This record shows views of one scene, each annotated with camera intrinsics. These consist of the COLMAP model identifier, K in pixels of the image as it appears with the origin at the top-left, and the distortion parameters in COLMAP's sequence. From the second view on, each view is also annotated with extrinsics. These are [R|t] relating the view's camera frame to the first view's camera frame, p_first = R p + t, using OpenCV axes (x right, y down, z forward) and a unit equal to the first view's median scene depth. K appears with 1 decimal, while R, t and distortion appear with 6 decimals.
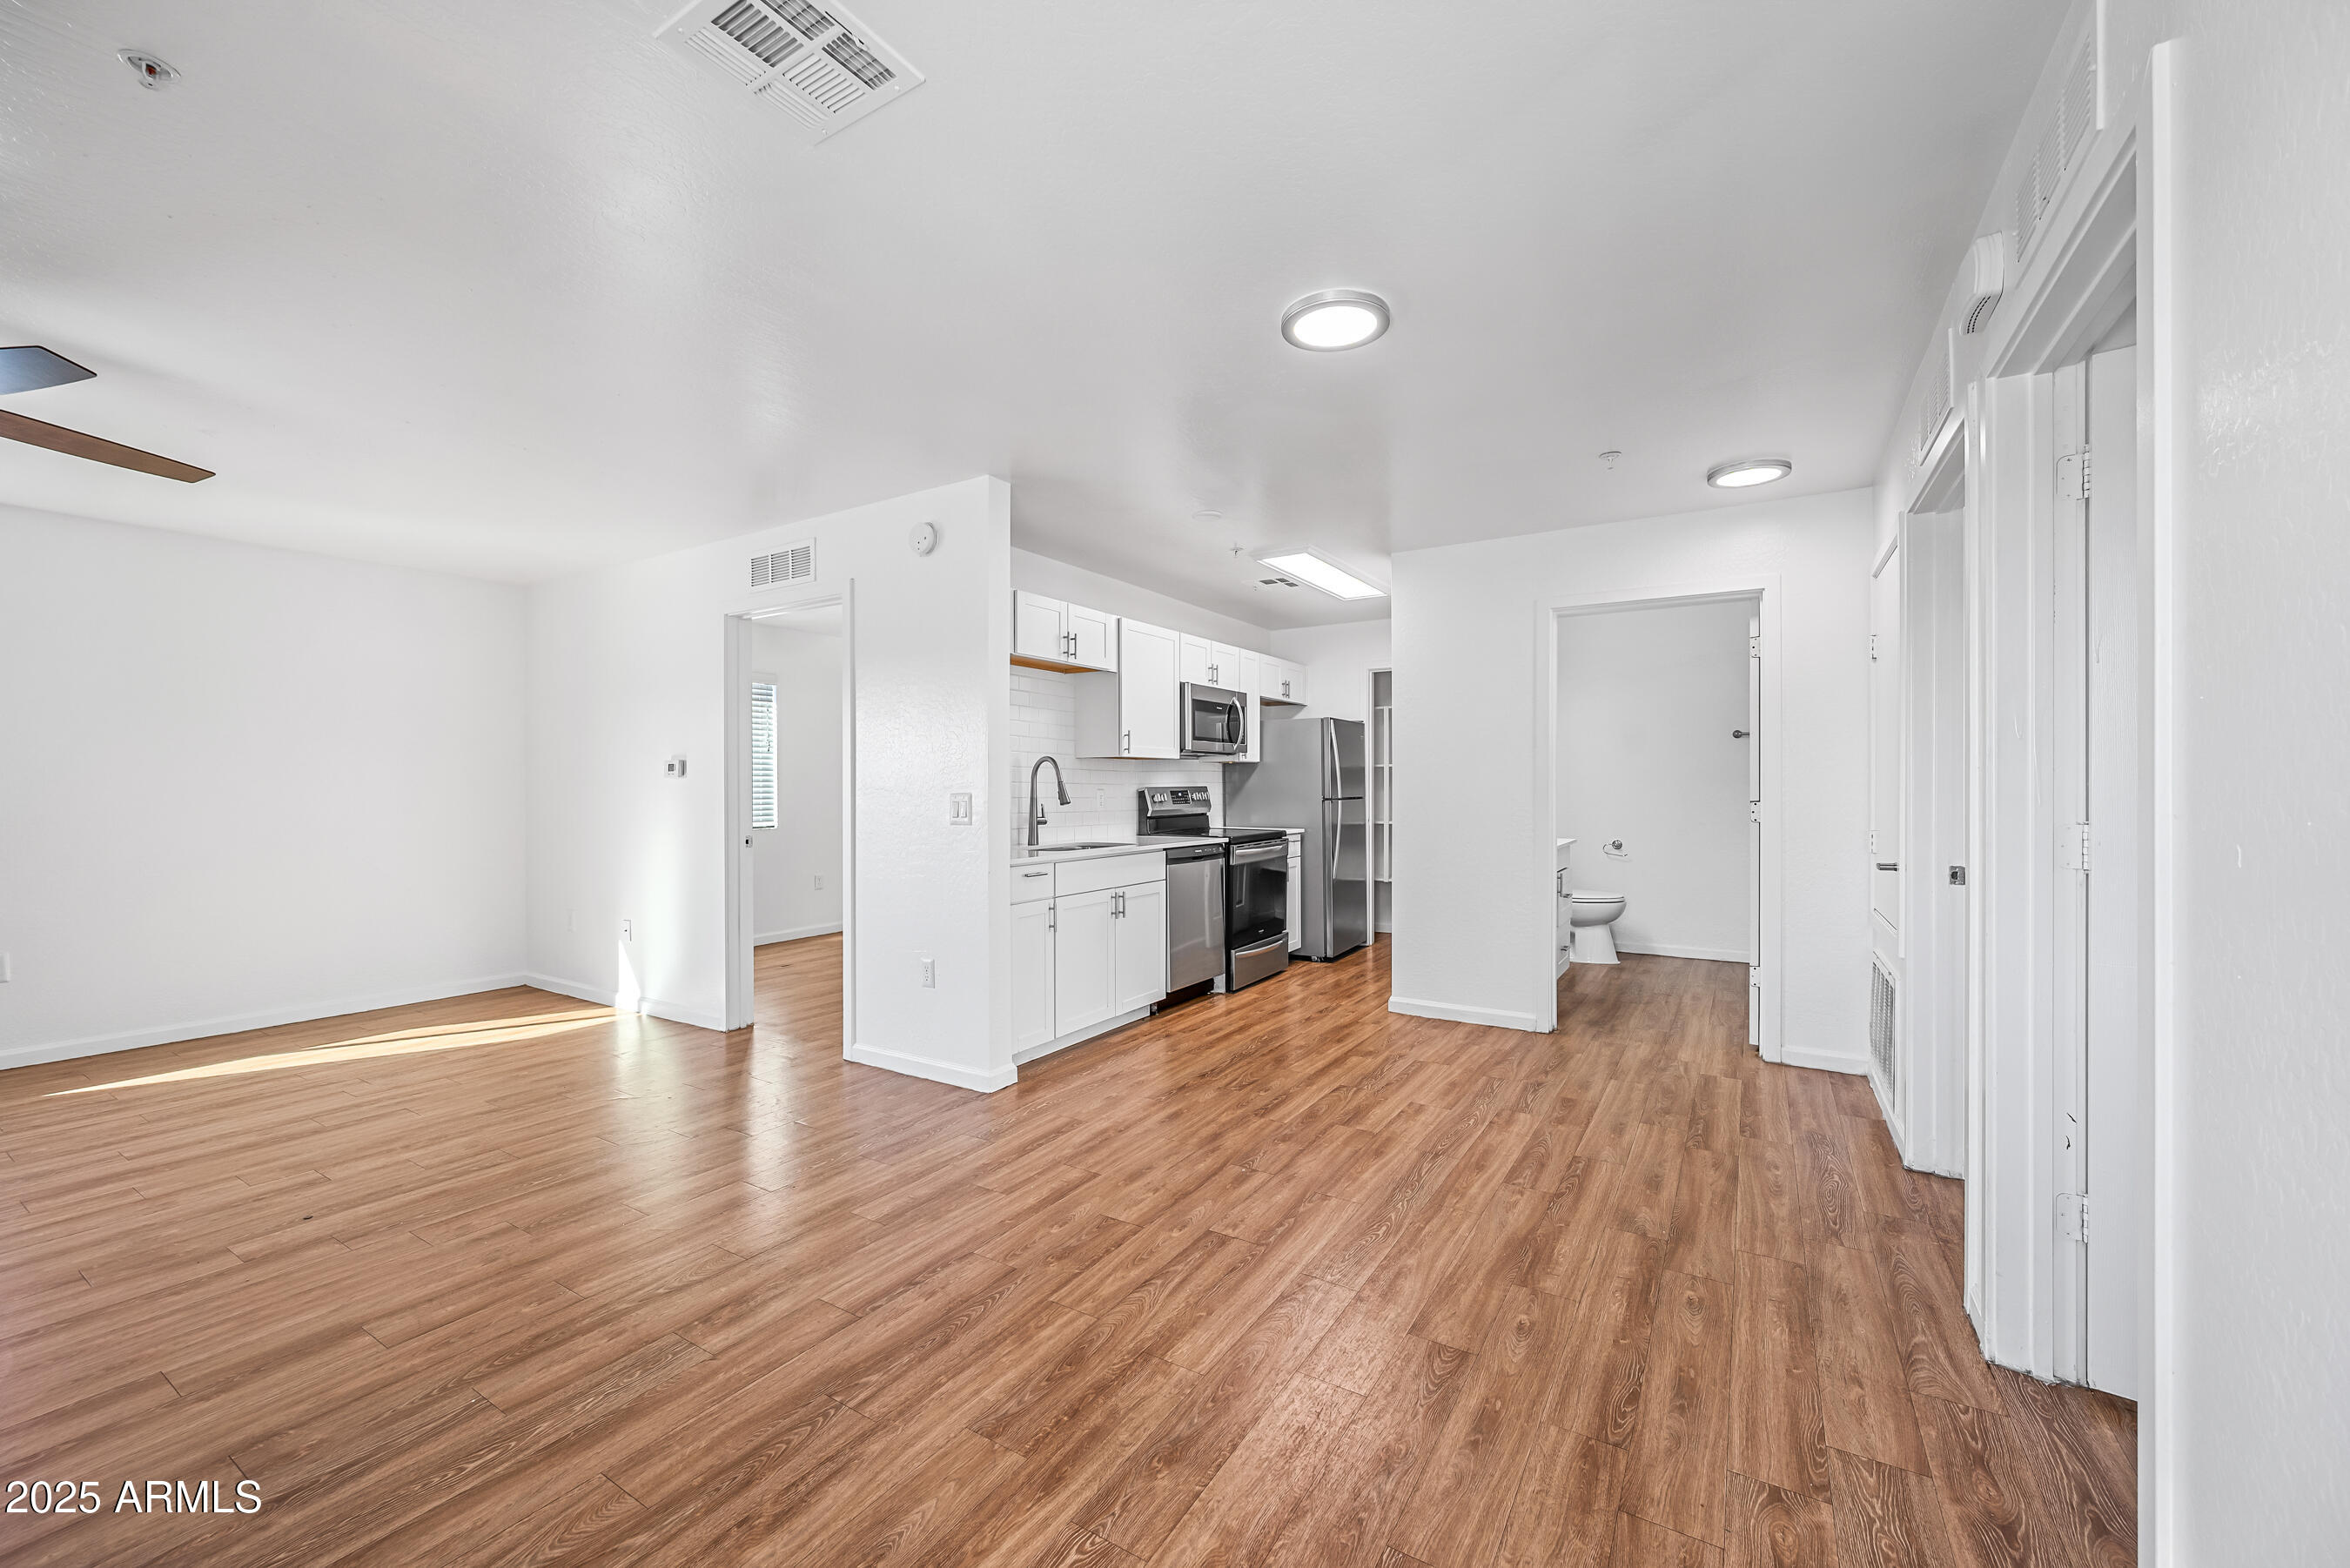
lens RADIAL K [[921.7, 0, 1165.9], [0, 921.7, 788.6], [0, 0, 1]] dist [-0.001379, -0.000341]
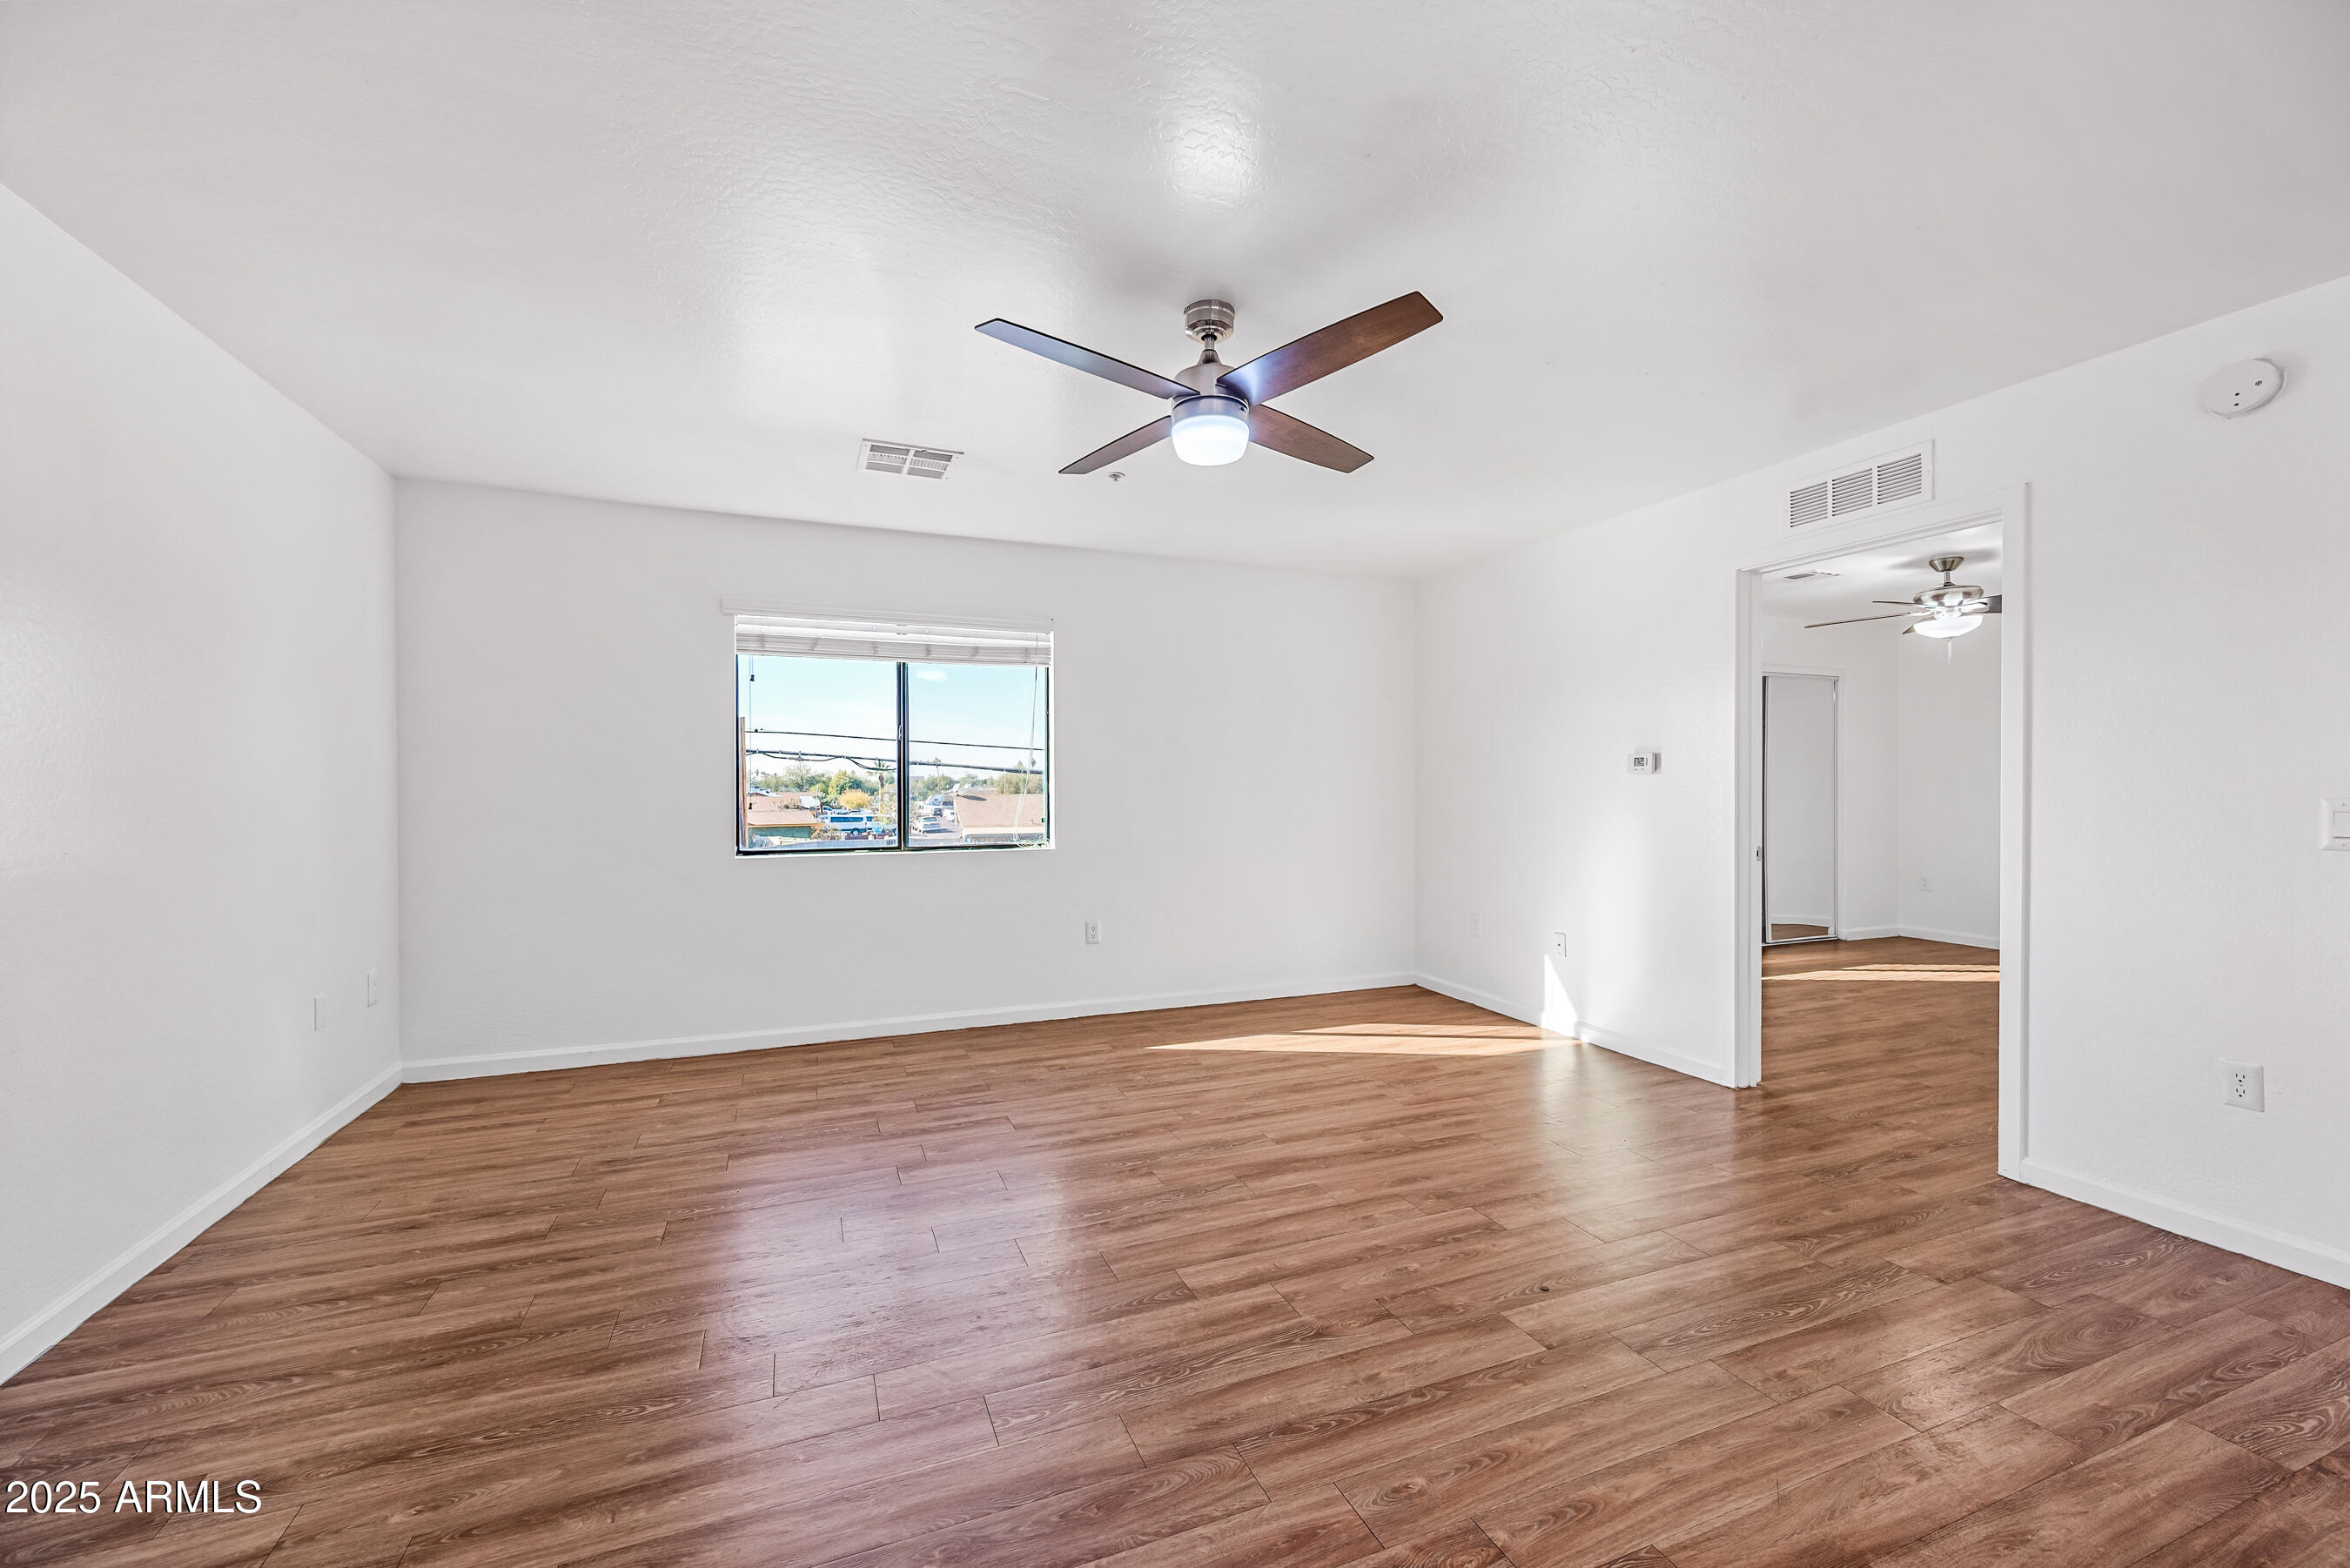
lens RADIAL K [[921.7, 0, 1164.1], [0, 921.7, 784.9], [0, 0, 1]] dist [-0.001379, -0.000341]
pose [[0.808982, 0.004709, -0.587815, -0.374648], [-0.005561, 0.999984, 0.000358, 0.000807], [0.587807, 0.002980, 0.808995, 0.052489]]
